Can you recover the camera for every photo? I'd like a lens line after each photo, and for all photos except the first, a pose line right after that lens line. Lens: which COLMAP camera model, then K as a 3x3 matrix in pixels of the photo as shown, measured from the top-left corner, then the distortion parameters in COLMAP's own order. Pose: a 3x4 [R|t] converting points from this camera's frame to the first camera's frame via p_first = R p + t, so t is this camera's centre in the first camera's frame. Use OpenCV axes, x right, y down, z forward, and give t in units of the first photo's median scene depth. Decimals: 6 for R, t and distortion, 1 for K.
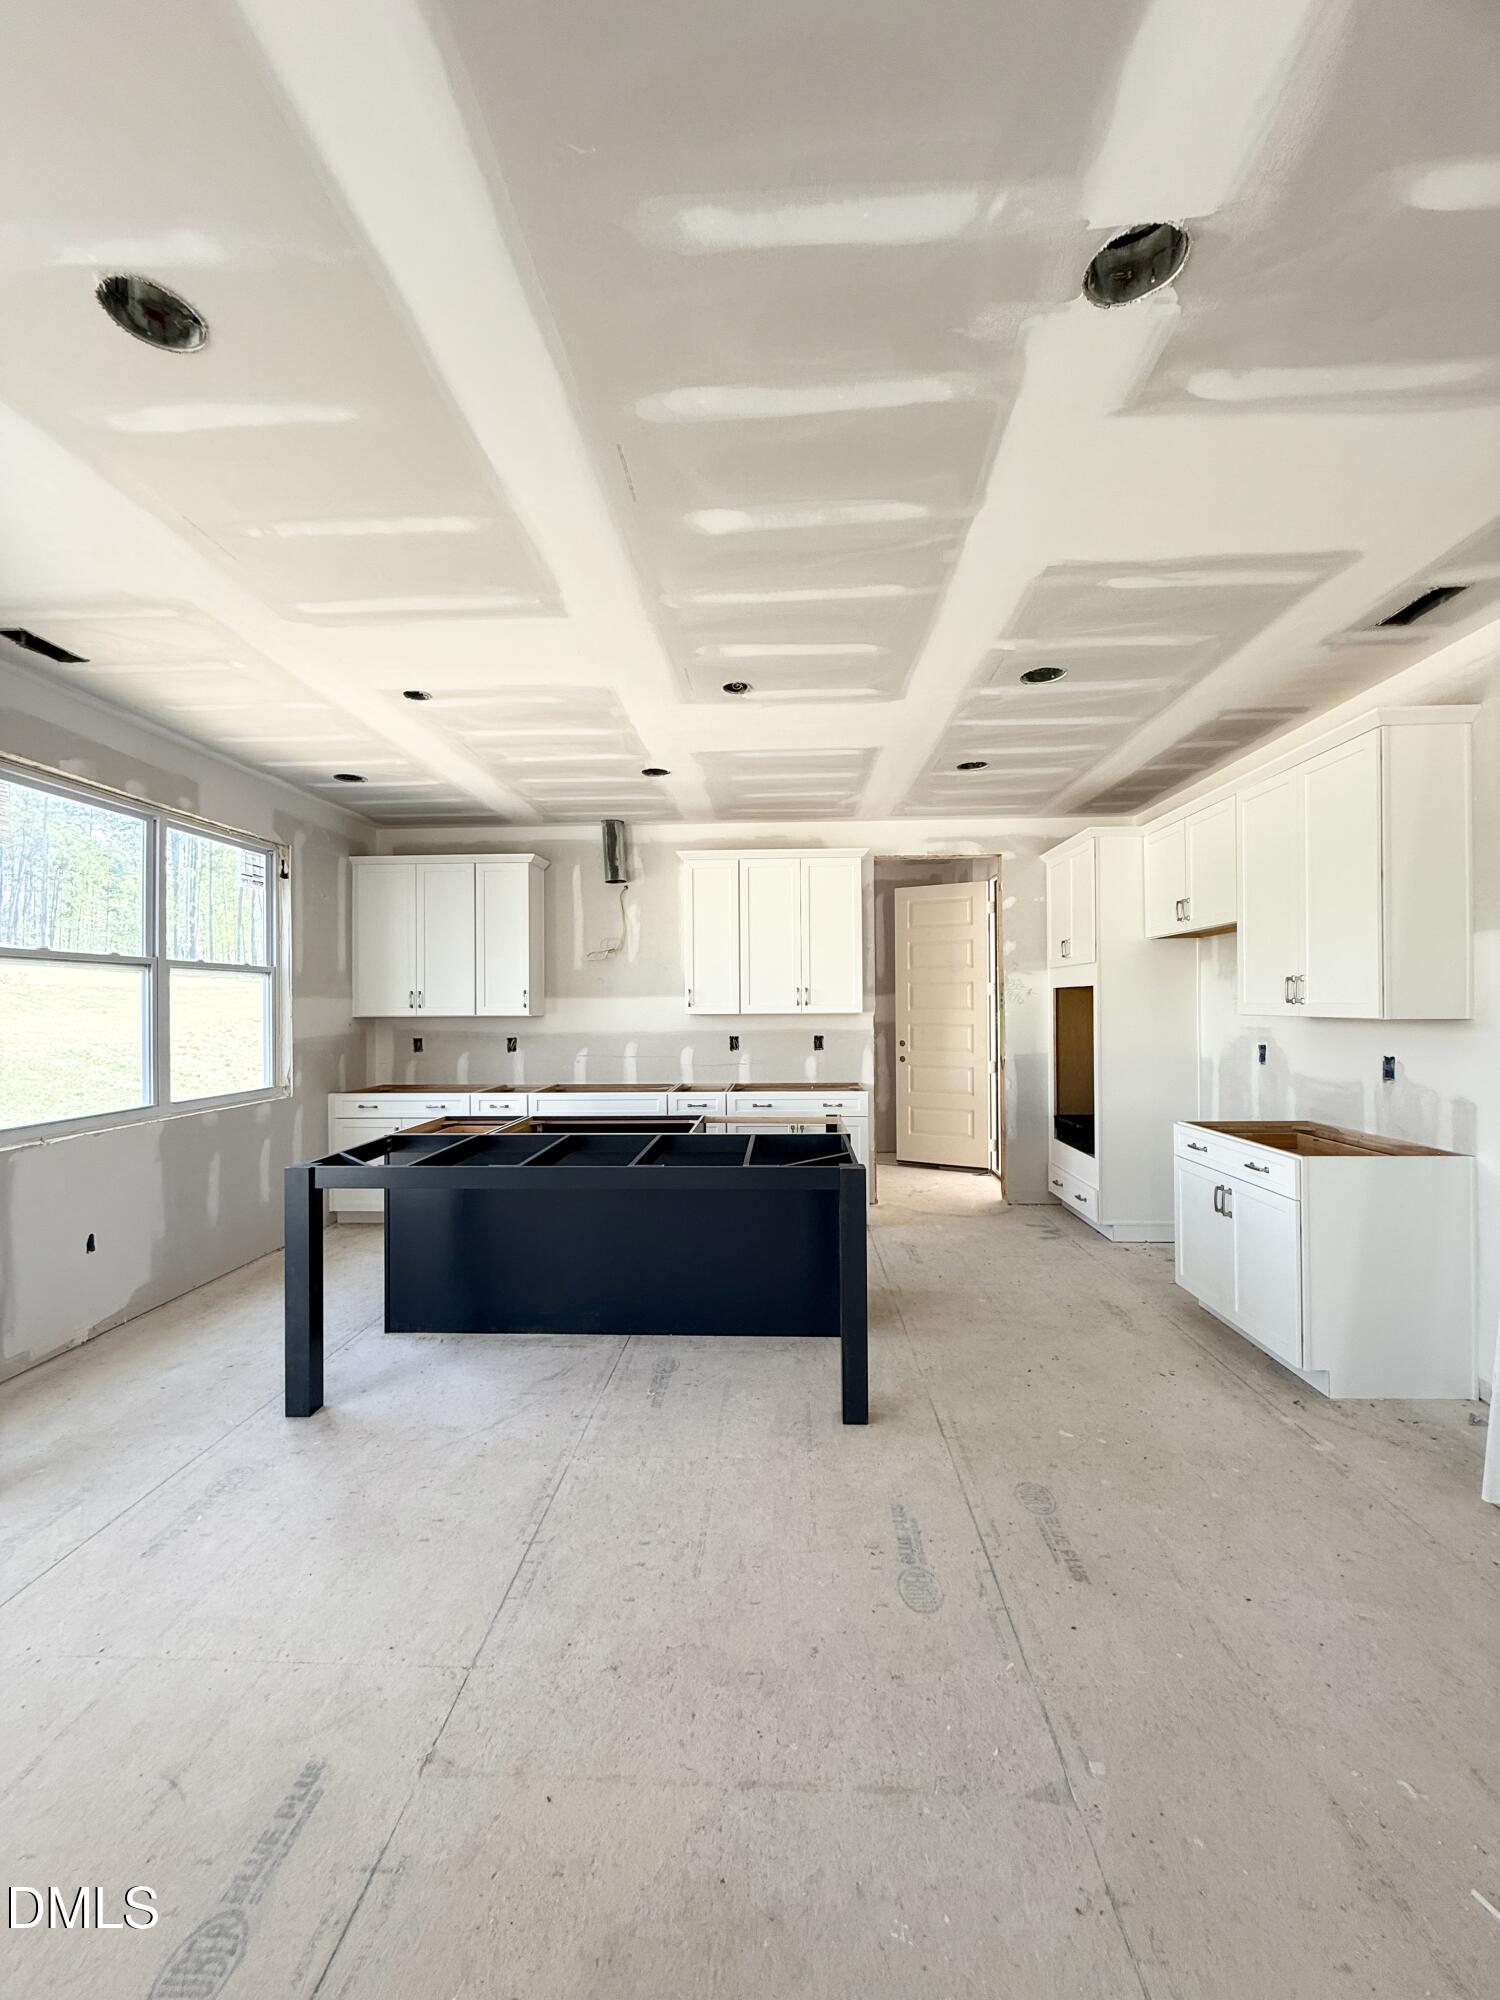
lens RADIAL K [[799.4, 0, 753.3], [0, 799.4, 1000.5], [0, 0, 1]] dist [-0.002275, -0.000082]
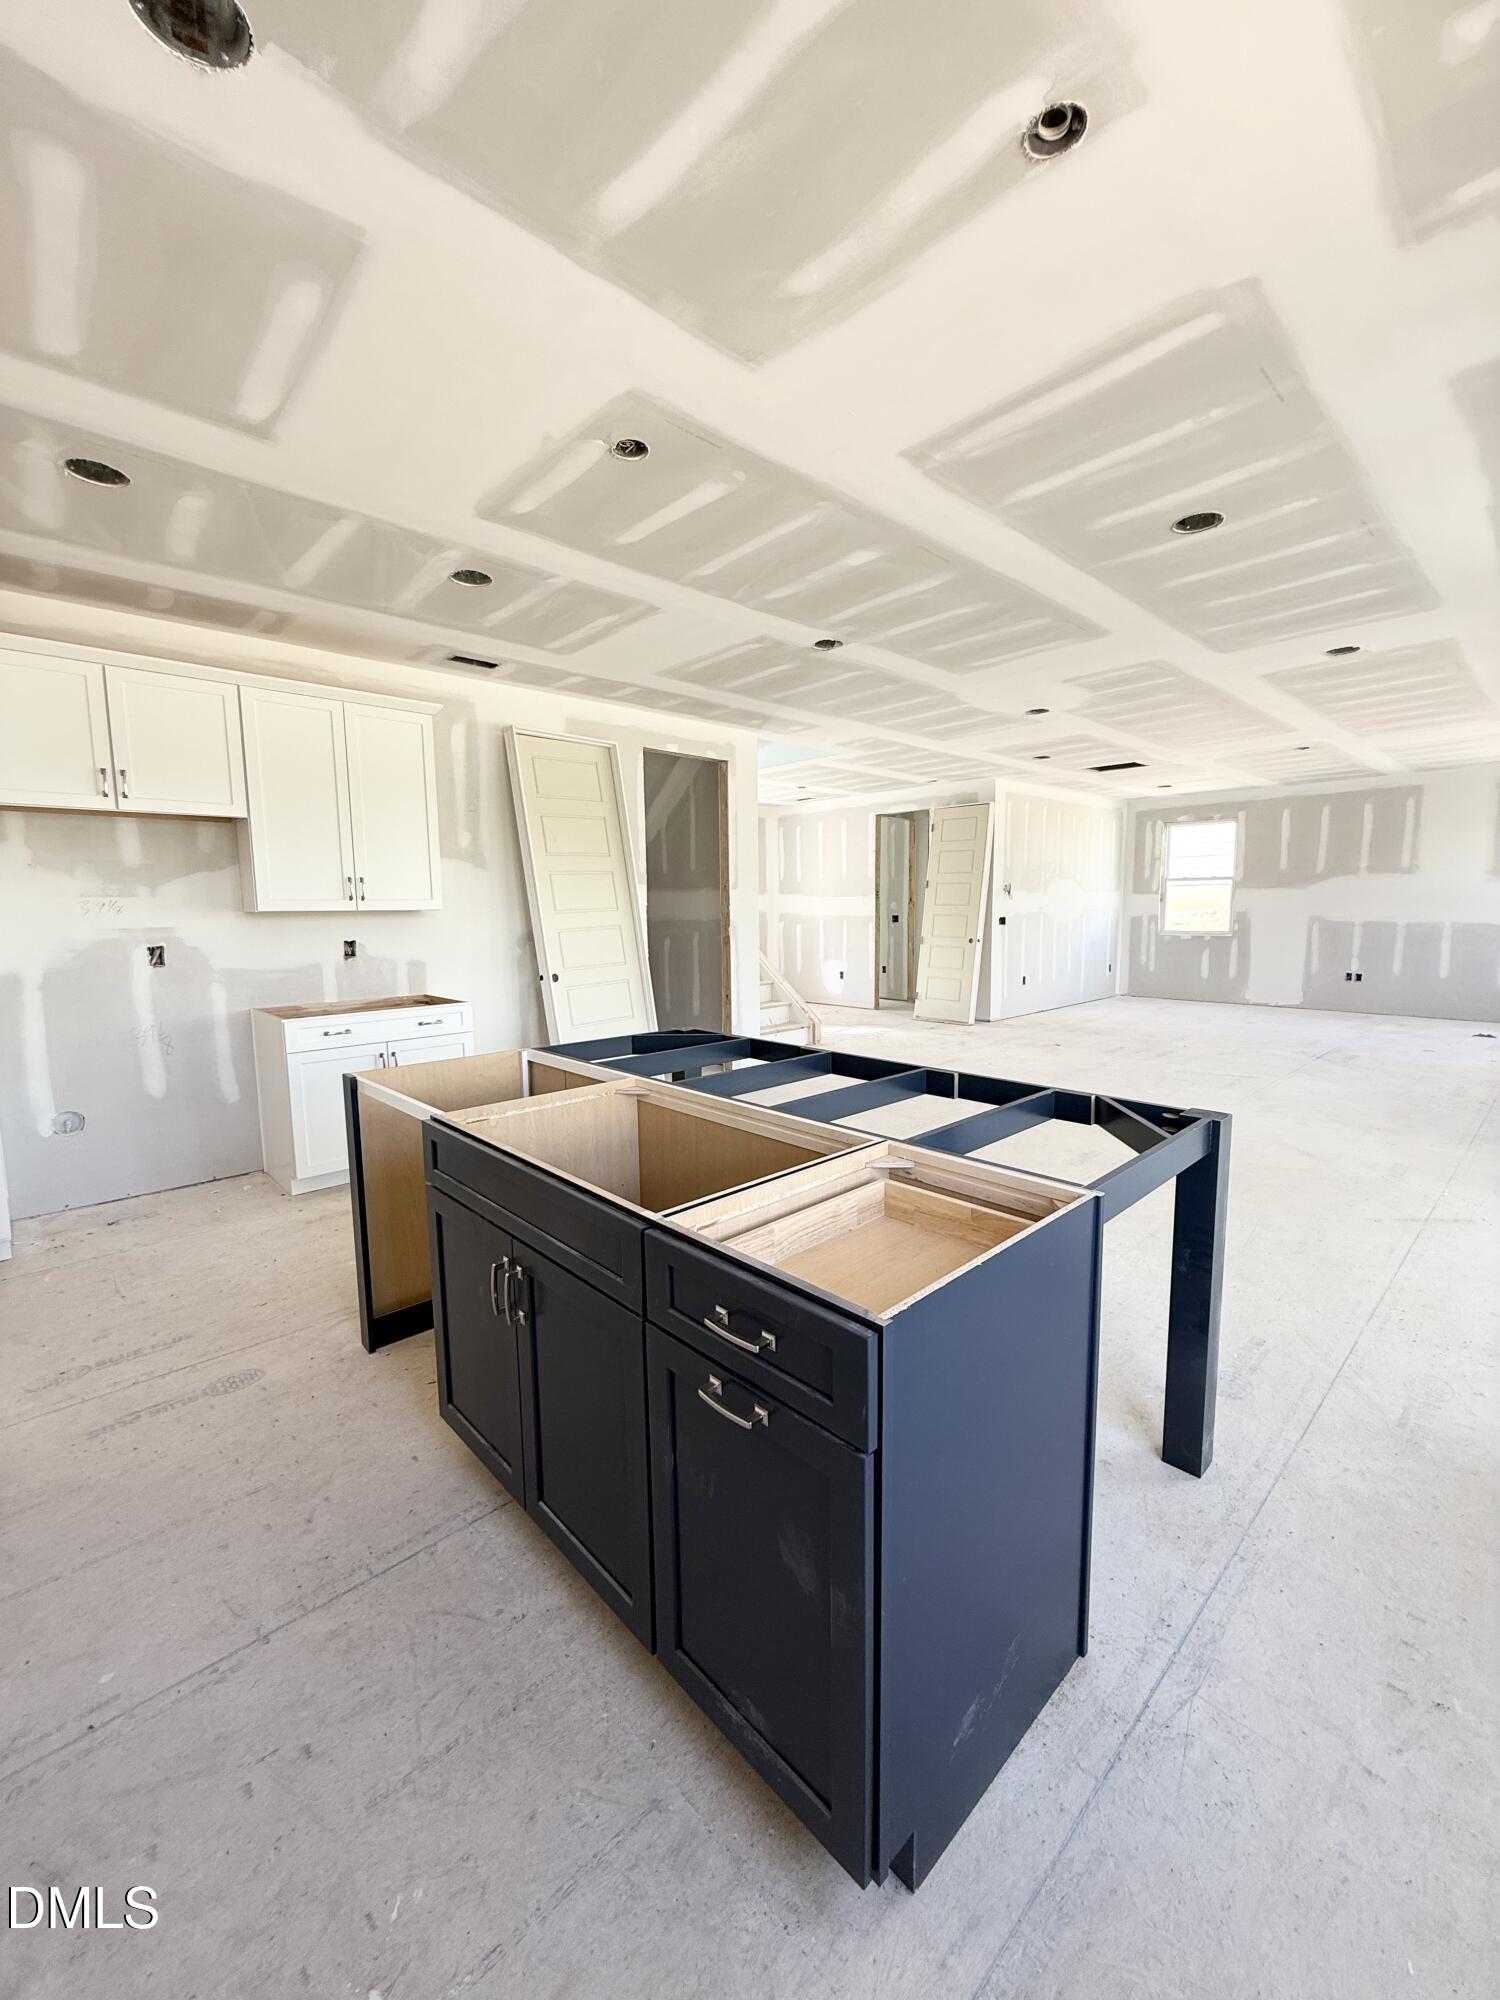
lens RADIAL K [[799.4, 0, 752.9], [0, 799.4, 1003.6], [0, 0, 1]] dist [-0.002275, -0.000082]
pose [[-0.715760, -0.069017, 0.694928, -0.647764], [0.012174, 0.993720, 0.111231, 0.033872], [-0.698241, 0.088075, -0.710424, 1.491517]]
